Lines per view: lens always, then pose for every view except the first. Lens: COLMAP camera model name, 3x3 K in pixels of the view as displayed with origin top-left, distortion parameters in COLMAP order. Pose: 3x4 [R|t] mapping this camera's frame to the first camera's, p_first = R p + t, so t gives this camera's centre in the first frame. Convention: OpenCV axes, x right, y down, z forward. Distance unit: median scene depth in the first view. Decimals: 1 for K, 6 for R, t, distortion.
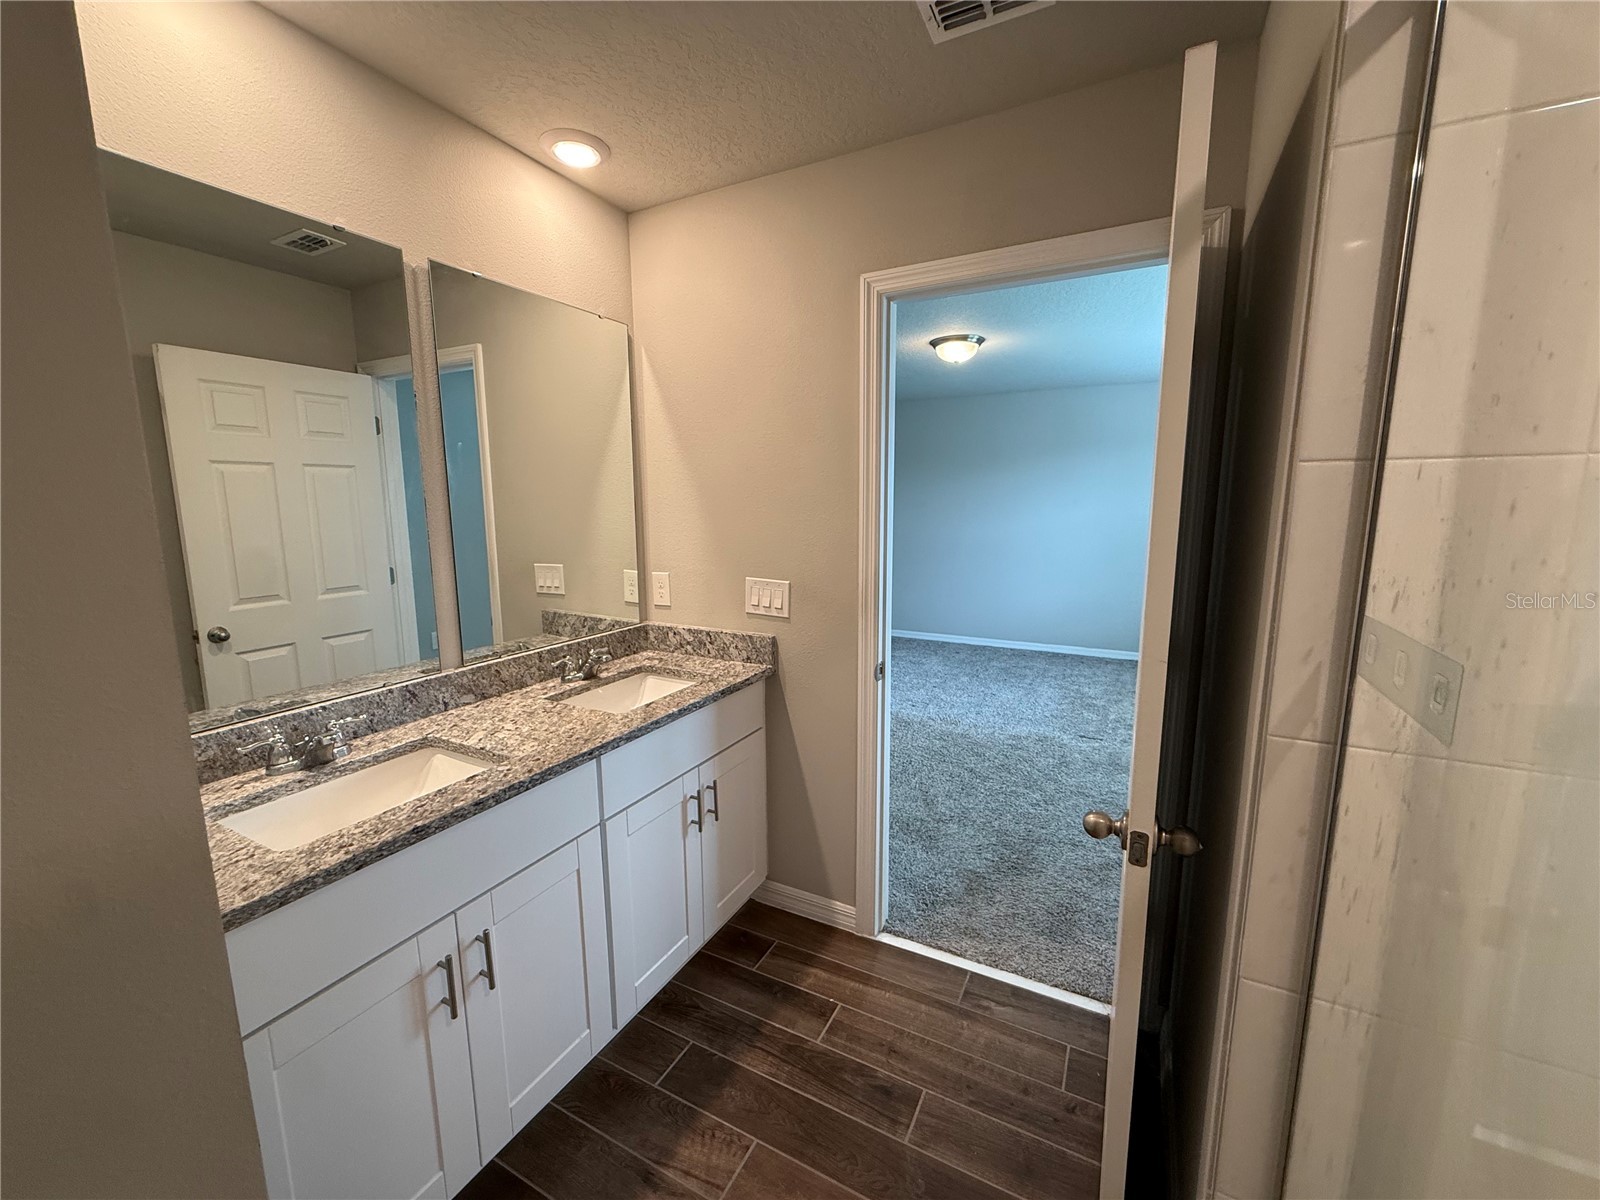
lens RADIAL K [[639.7, 0, 800.2], [0, 639.7, 603.1], [0, 0, 1]] dist [-0.001692, 0.000854]
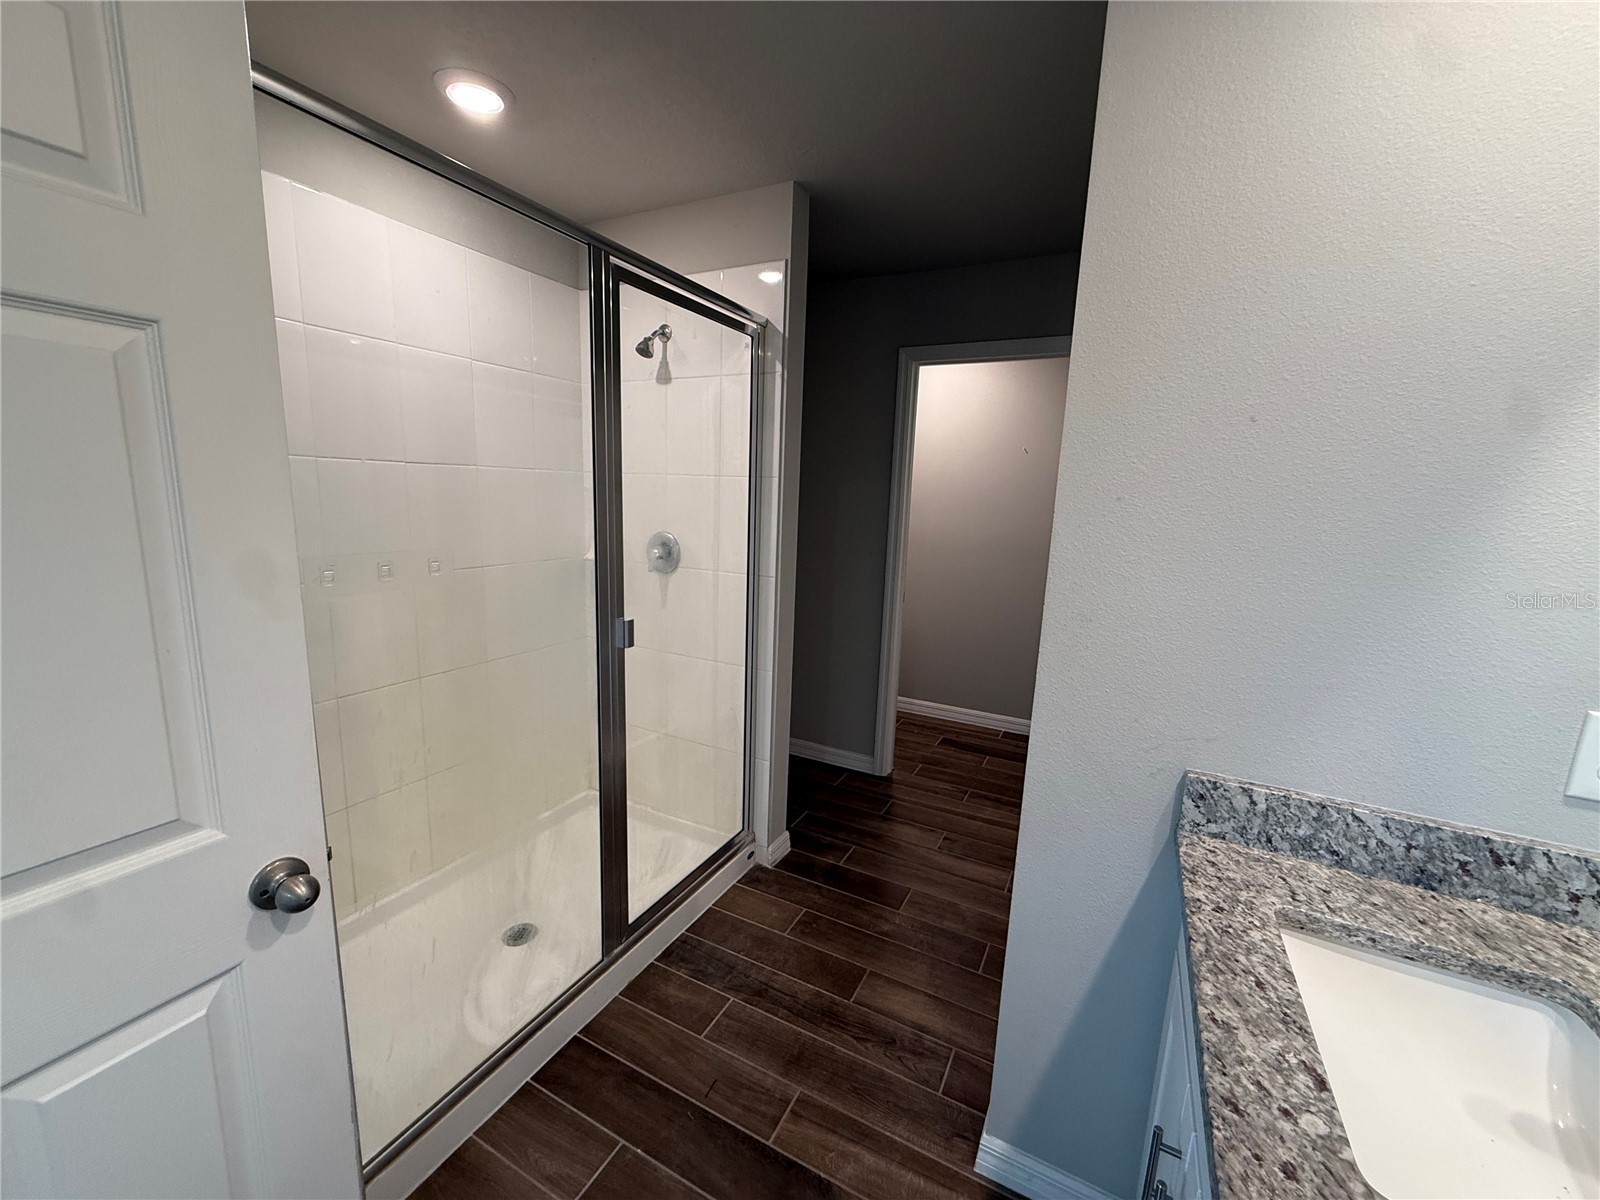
lens RADIAL K [[639.7, 0, 795.1], [0, 639.7, 600.9], [0, 0, 1]] dist [-0.001692, 0.000854]
pose [[-0.999611, -0.026843, -0.007544, -0.082312], [-0.027826, 0.943248, 0.330920, -0.179187], [-0.001767, 0.331001, -0.943629, 1.083510]]
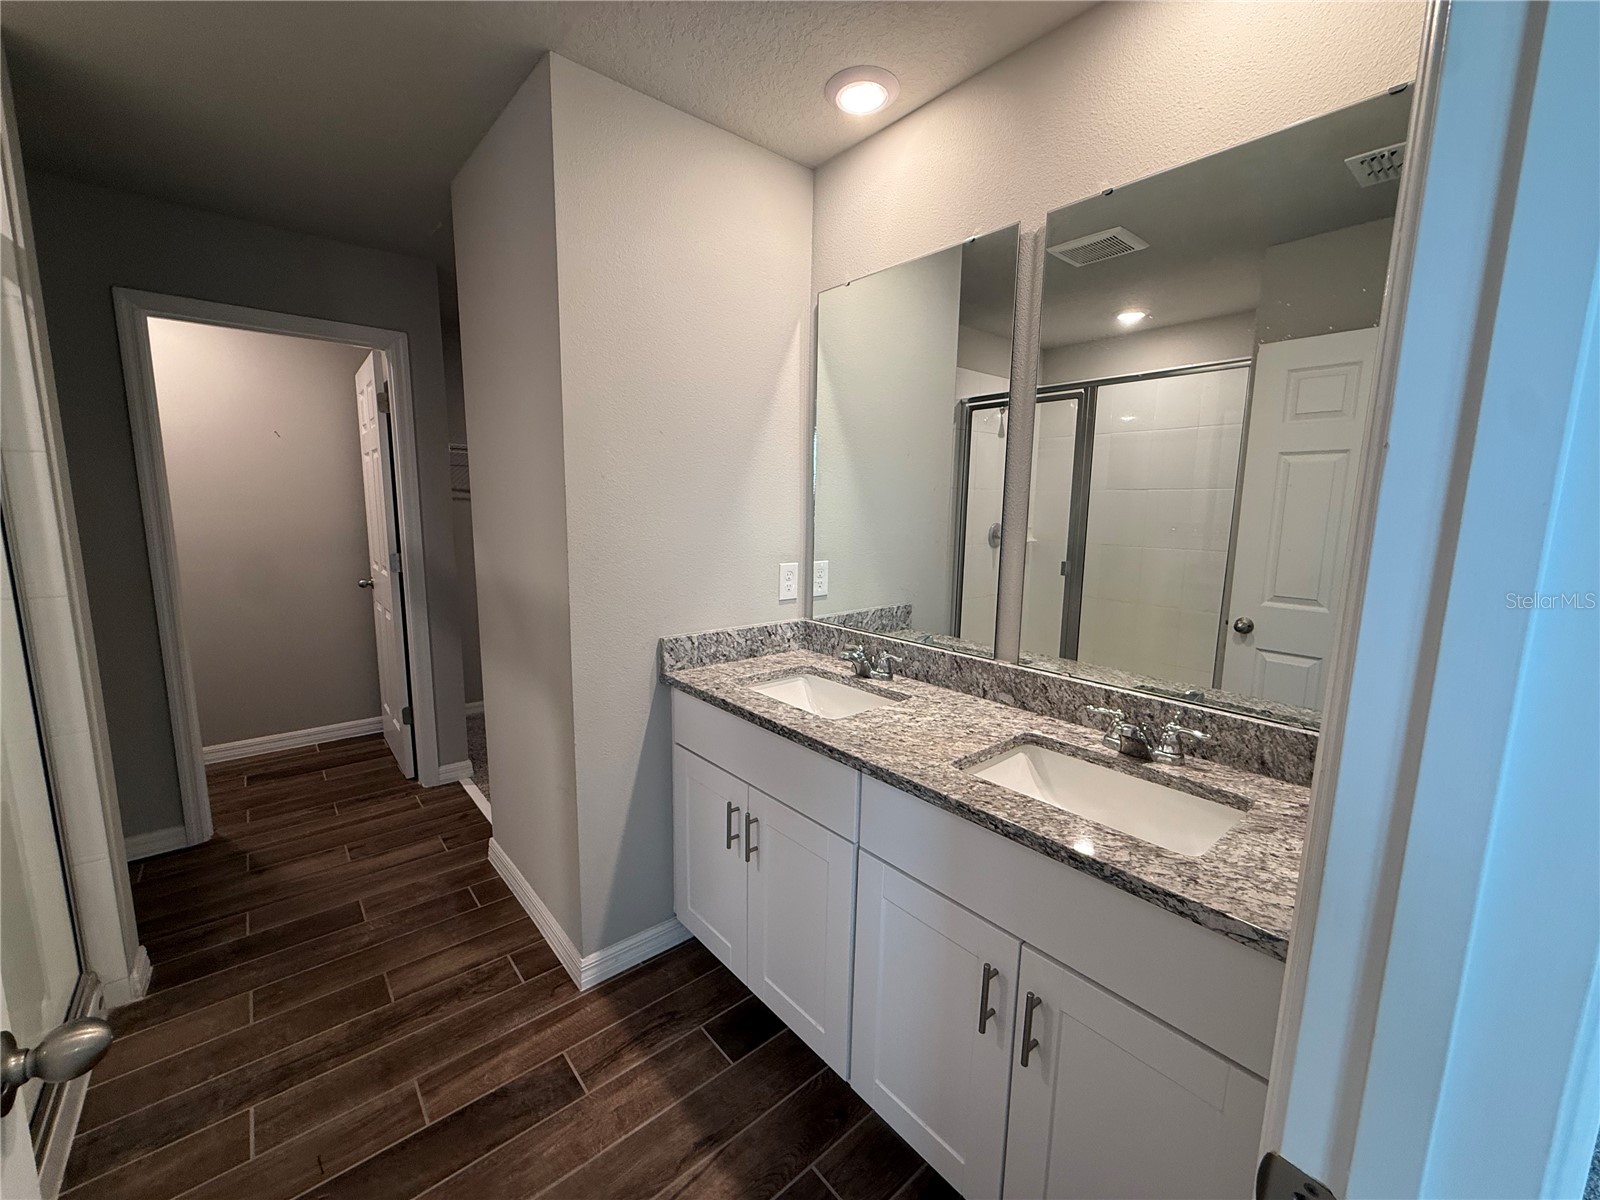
lens RADIAL K [[639.7, 0, 798.7], [0, 639.7, 601.7], [0, 0, 1]] dist [-0.001692, 0.000854]
pose [[-0.365647, 0.140779, -0.920046, 0.454395], [-0.162111, 0.963754, 0.211893, -0.142614], [0.916527, 0.226627, -0.329572, 1.093244]]
